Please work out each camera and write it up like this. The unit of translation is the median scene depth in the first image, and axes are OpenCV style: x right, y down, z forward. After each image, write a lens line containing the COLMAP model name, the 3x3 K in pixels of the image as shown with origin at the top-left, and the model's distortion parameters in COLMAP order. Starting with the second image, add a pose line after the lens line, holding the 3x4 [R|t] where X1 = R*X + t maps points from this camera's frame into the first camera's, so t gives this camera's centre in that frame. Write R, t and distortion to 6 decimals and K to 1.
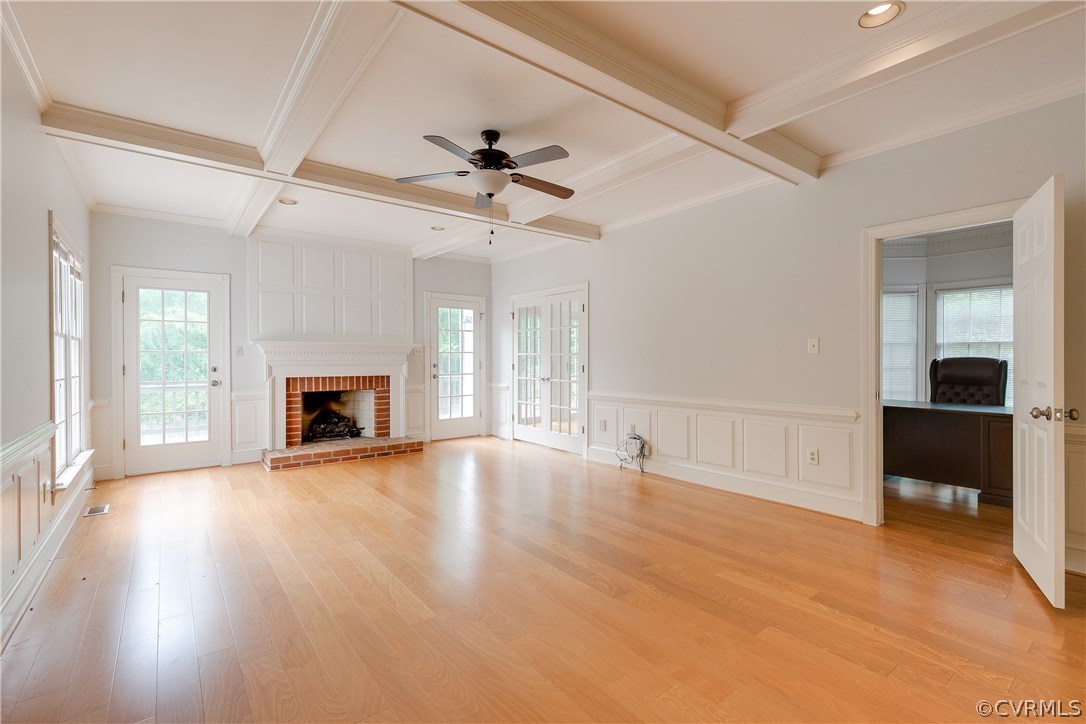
lens RADIAL K [[491.6, 0, 566.4], [0, 491.6, 356.4], [0, 0, 1]] dist [0.006597, -0.001983]
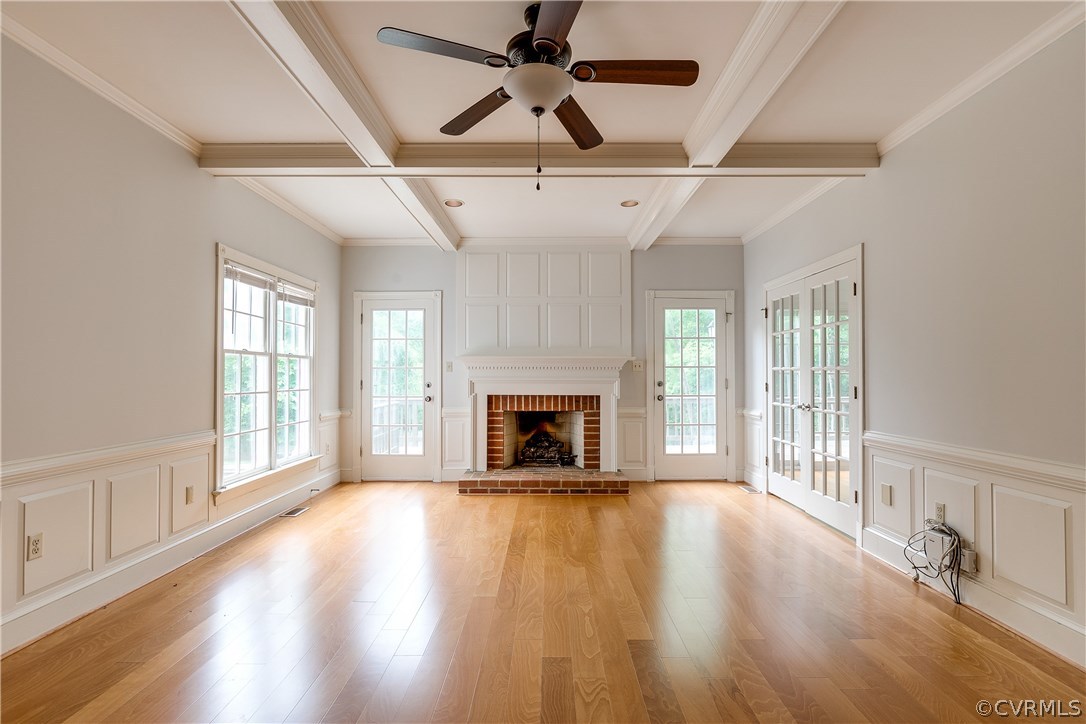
lens RADIAL K [[535.1, 0, 544.4], [0, 535.1, 363.3], [0, 0, 1]] dist [-0.004447, -0.000719]
pose [[0.771895, -0.012098, -0.635635, 0.163237], [0.001019, 0.999841, -0.017792, 0.001179], [0.635749, 0.013086, 0.771785, 0.288279]]
